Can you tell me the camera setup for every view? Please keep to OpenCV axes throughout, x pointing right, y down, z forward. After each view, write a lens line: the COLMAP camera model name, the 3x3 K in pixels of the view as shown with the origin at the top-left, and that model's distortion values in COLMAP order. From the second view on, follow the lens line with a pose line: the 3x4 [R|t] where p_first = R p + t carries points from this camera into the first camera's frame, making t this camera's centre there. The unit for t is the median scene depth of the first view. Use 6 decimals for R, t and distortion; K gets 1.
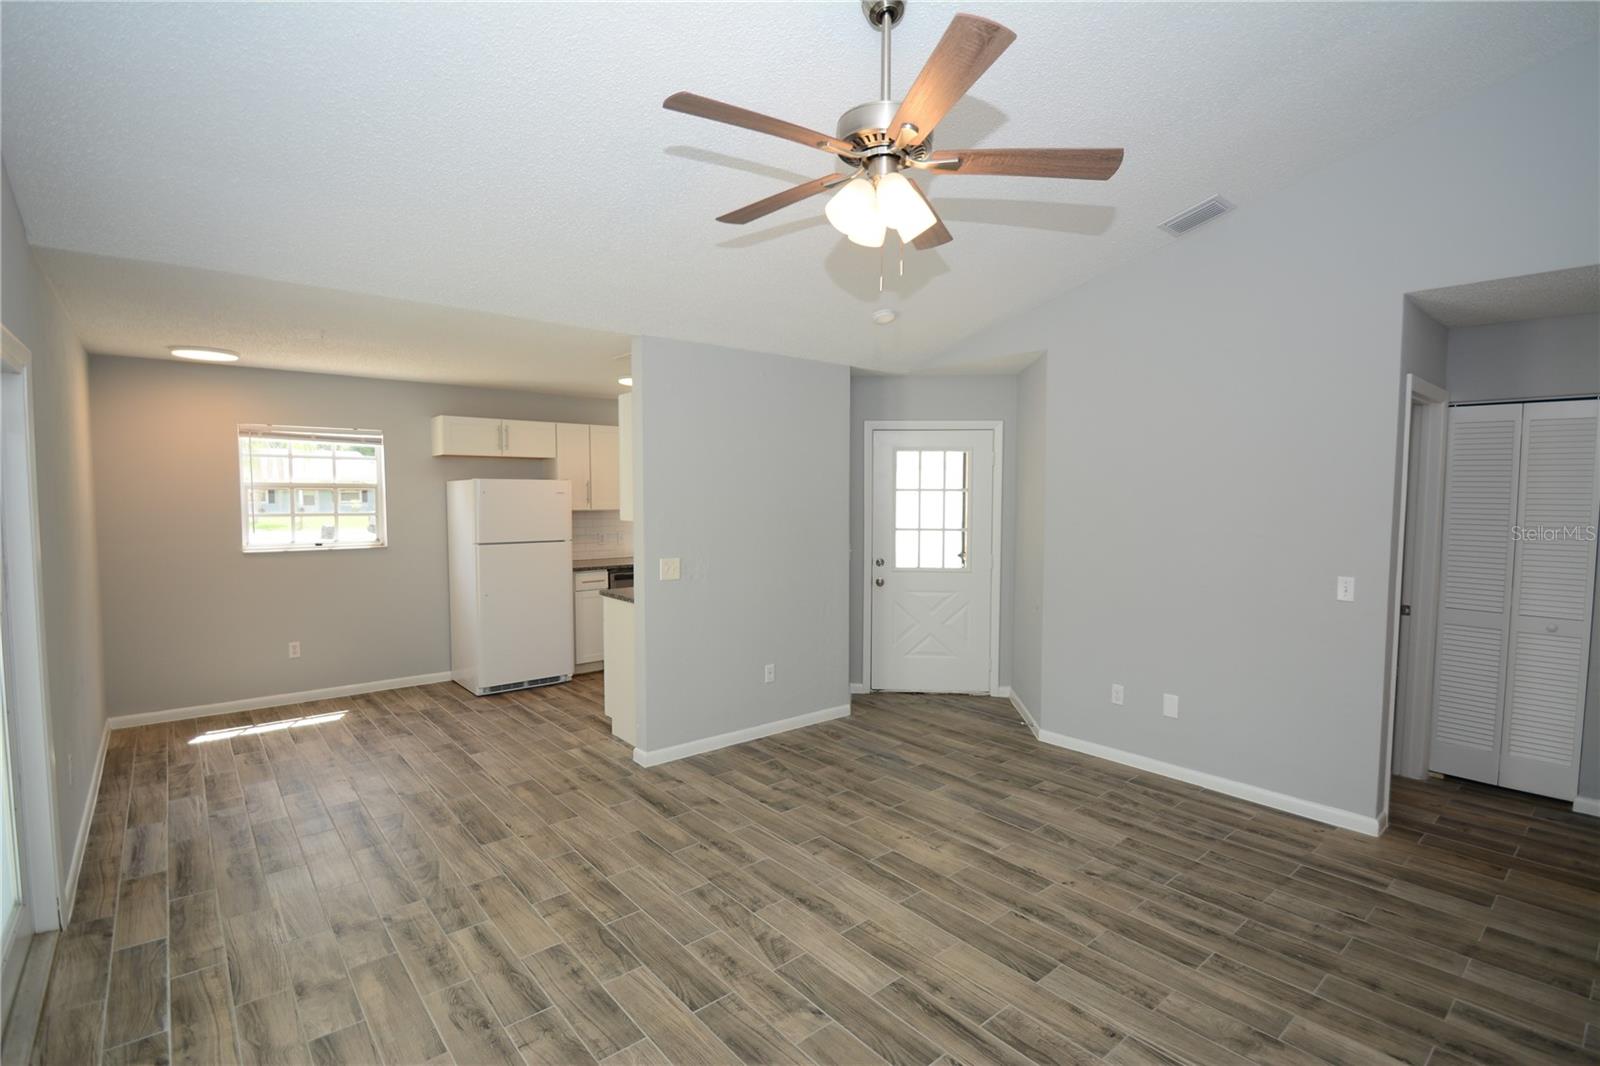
lens RADIAL K [[745.6, 0, 802.7], [0, 745.6, 538.0], [0, 0, 1]] dist [0.006868, -0.015946]
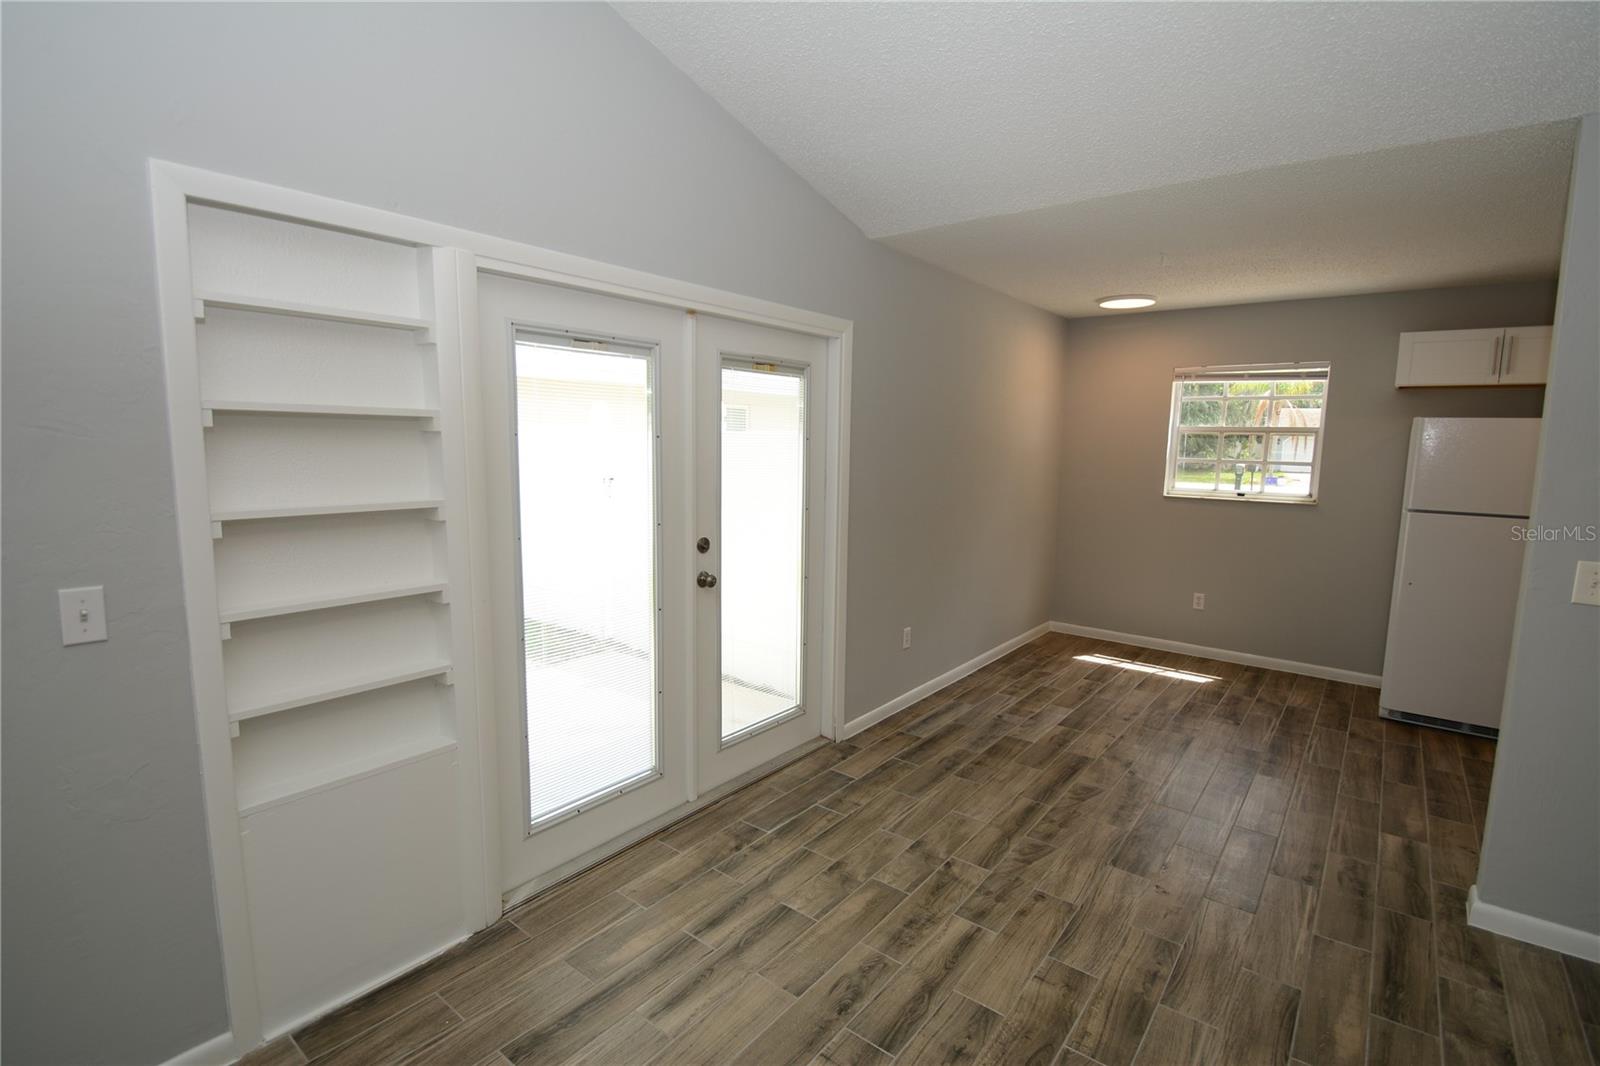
lens RADIAL K [[745.6, 0, 796.6], [0, 745.6, 536.1], [0, 0, 1]] dist [0.006868, -0.015946]
pose [[0.192970, 0.126301, -0.973042, 0.195992], [-0.075620, 0.990646, 0.113589, -0.005041], [0.978286, 0.051662, 0.200715, 0.392864]]
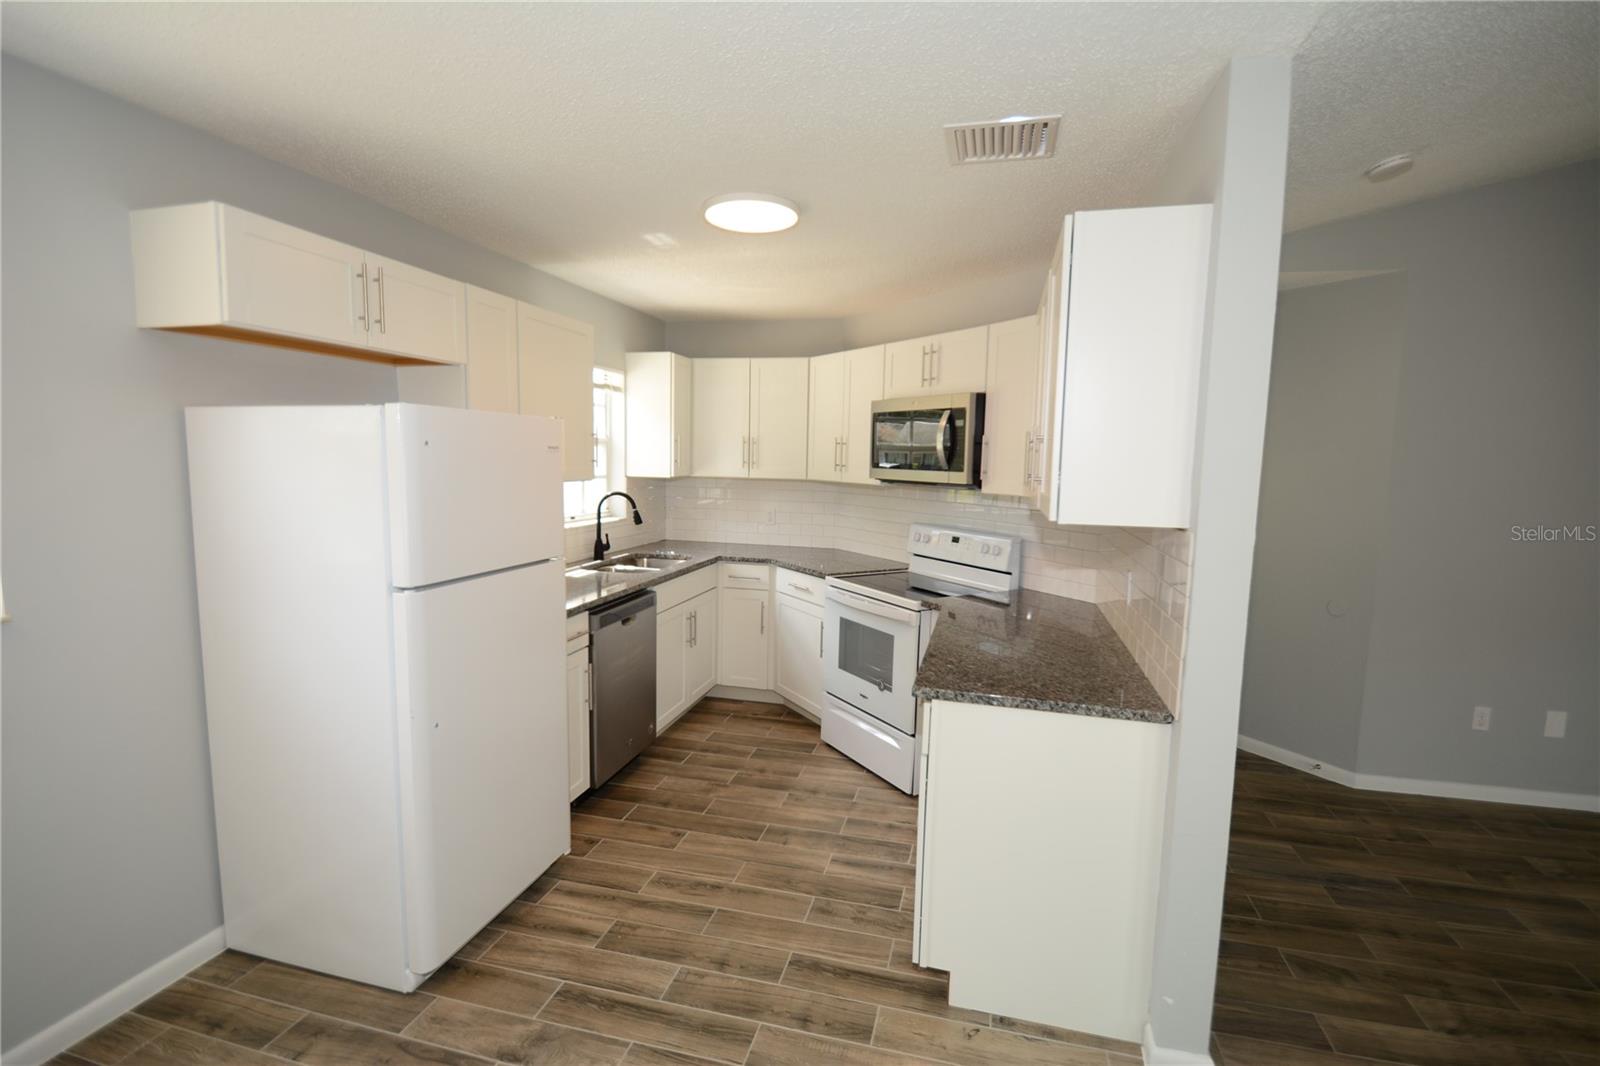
lens RADIAL K [[745.6, 0, 801.1], [0, 745.6, 535.5], [0, 0, 1]] dist [0.006868, -0.015946]
pose [[0.815918, -0.046412, 0.576302, -0.663283], [0.014909, 0.998130, 0.059275, -0.048340], [-0.577976, -0.039772, 0.815084, 0.821896]]
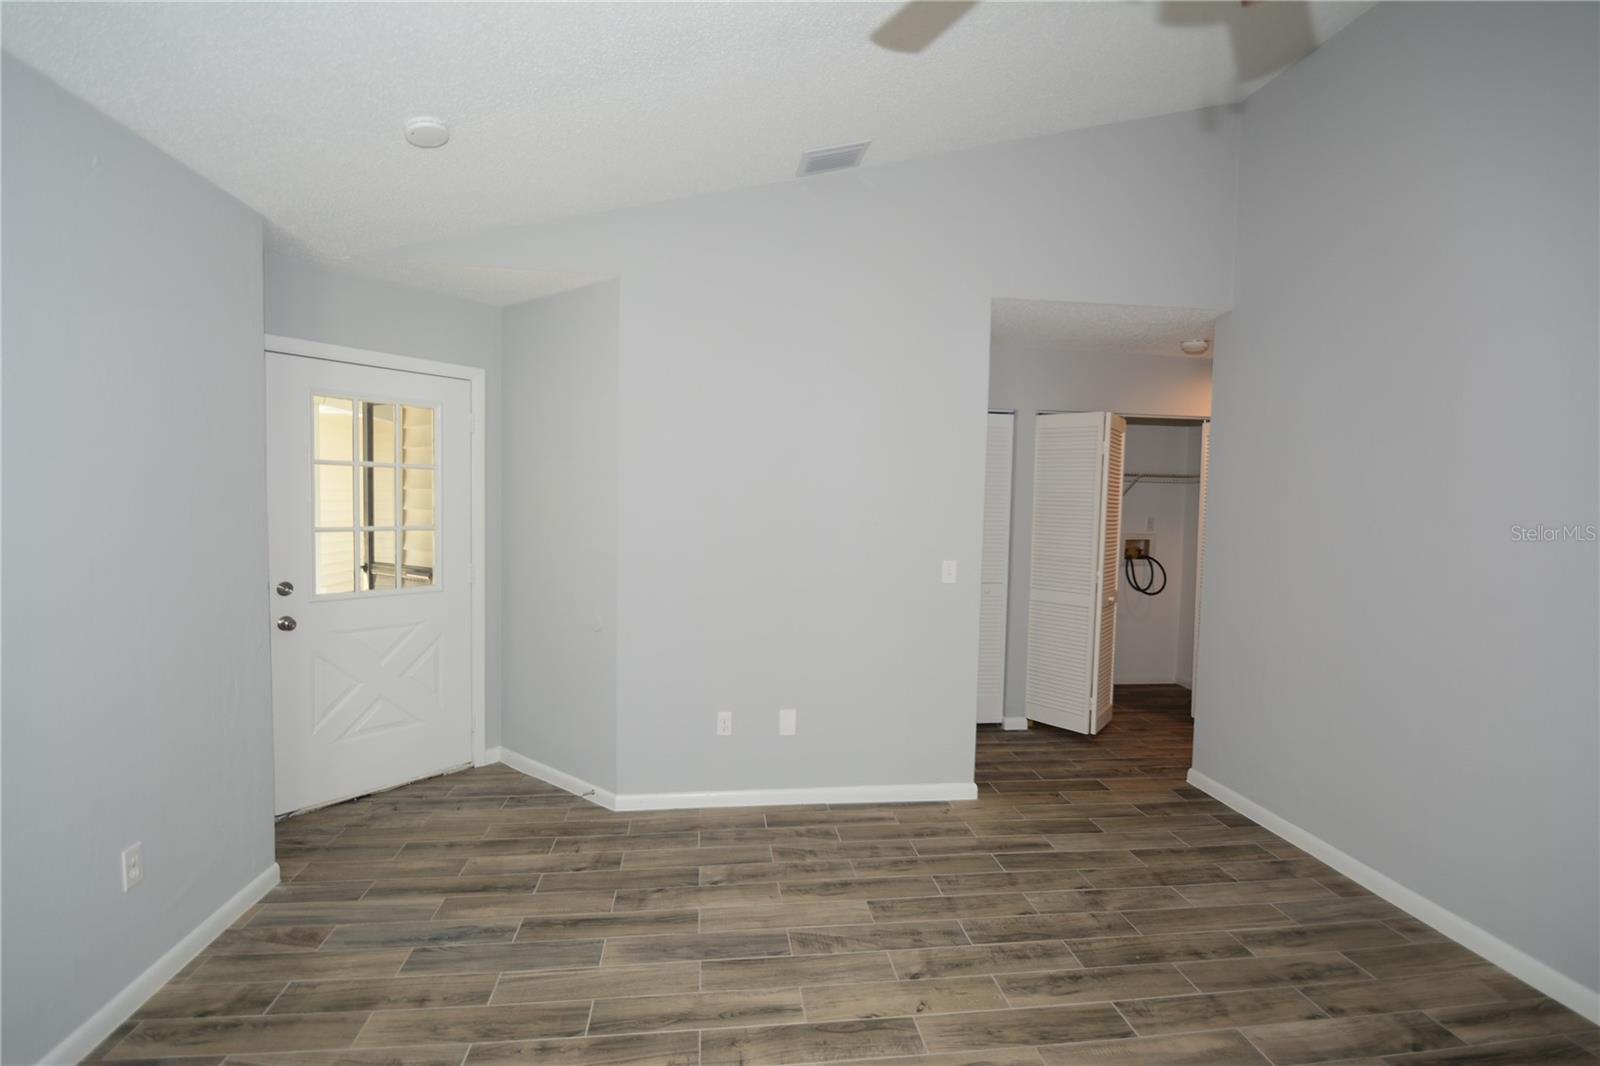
lens RADIAL K [[745.6, 0, 799.3], [0, 745.6, 535.6], [0, 0, 1]] dist [0.006868, -0.015946]
pose [[0.545484, -0.034151, 0.837425, -0.216306], [0.033818, 0.999253, 0.018723, -0.007368], [-0.837439, 0.018107, 0.546231, 0.510382]]
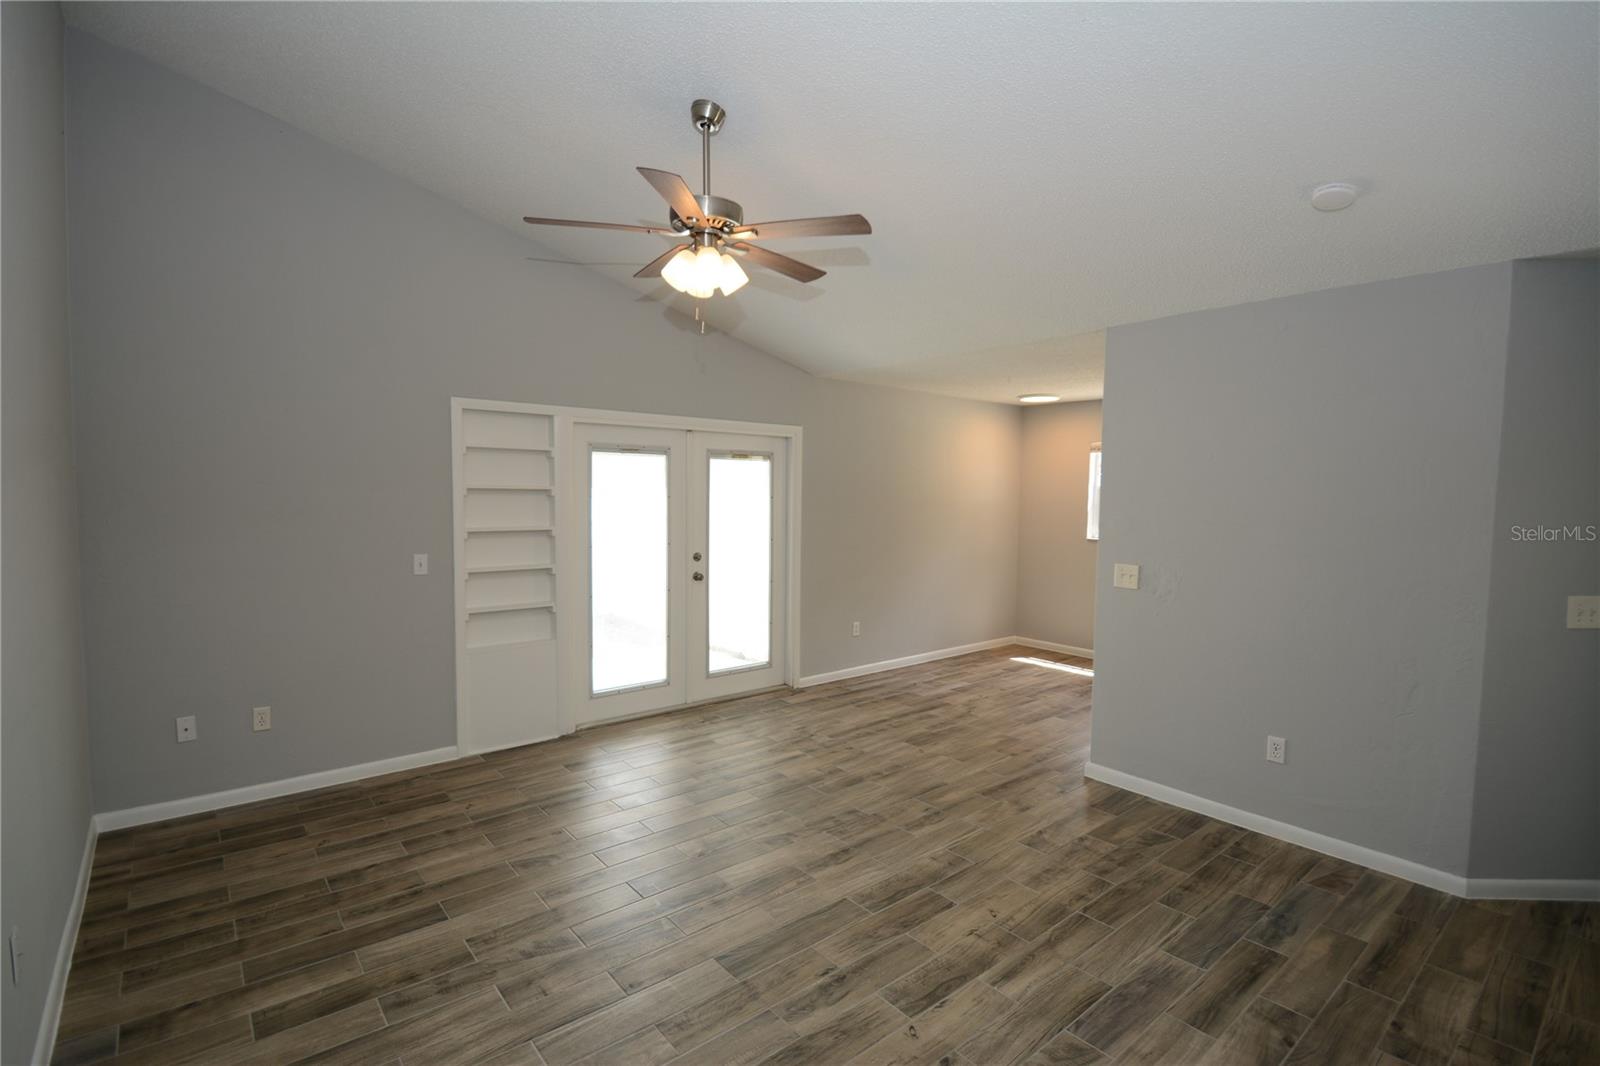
lens RADIAL K [[745.6, 0, 798.6], [0, 745.6, 535.5], [0, 0, 1]] dist [0.006868, -0.015946]
pose [[-0.010170, 0.056197, -0.998368, 0.763003], [-0.075358, 0.995537, 0.056805, -0.030934], [0.997105, 0.075812, -0.005889, 0.629044]]
